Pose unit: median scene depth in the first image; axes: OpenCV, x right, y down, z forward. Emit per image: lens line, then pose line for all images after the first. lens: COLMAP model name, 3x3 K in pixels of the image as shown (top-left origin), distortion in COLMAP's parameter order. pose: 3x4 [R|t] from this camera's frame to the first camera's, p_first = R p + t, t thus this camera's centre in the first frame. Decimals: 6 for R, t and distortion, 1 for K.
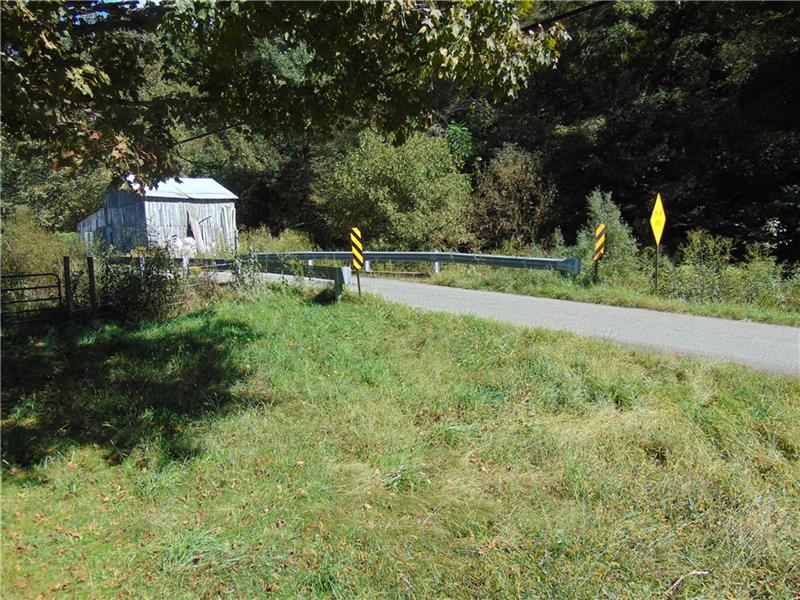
lens RADIAL K [[596.4, 0, 391.3], [0, 596.4, 295.4], [0, 0, 1]] dist [-0.011027, 0.002271]
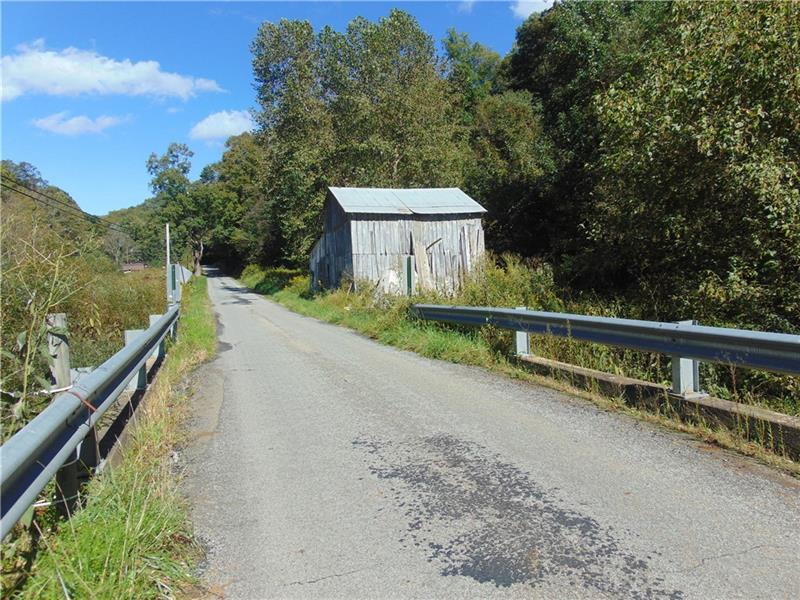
lens RADIAL K [[596.4, 0, 391.3], [0, 596.4, 295.4], [0, 0, 1]] dist [-0.011027, 0.002271]
pose [[0.866344, 0.014041, -0.499251, -0.015477], [-0.040410, 0.998298, -0.042046, -0.051075], [0.497811, 0.056601, 0.865437, 0.526642]]
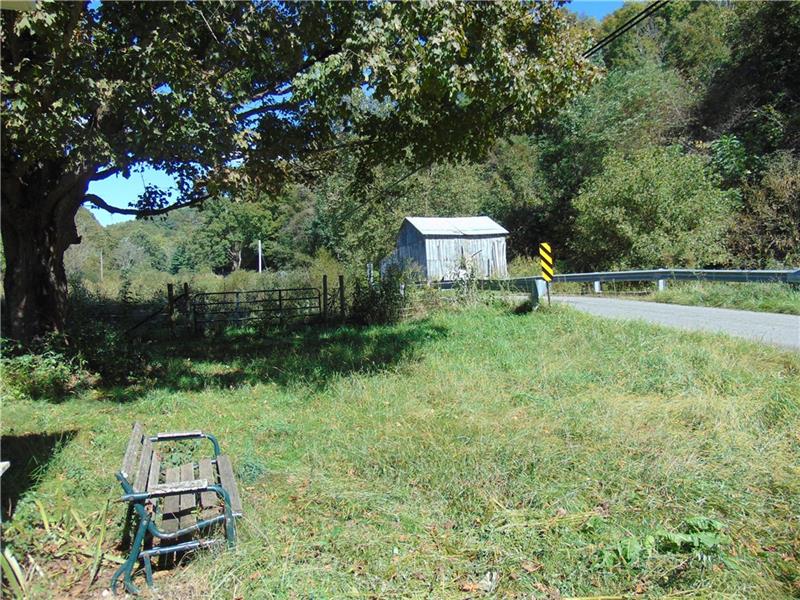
lens RADIAL K [[596.4, 0, 391.3], [0, 596.4, 295.4], [0, 0, 1]] dist [-0.011027, 0.002271]
pose [[0.874796, -0.004231, -0.484473, 0.110613], [-0.028205, 0.997821, -0.059643, 0.027280], [0.483670, 0.065840, 0.872770, -0.038918]]
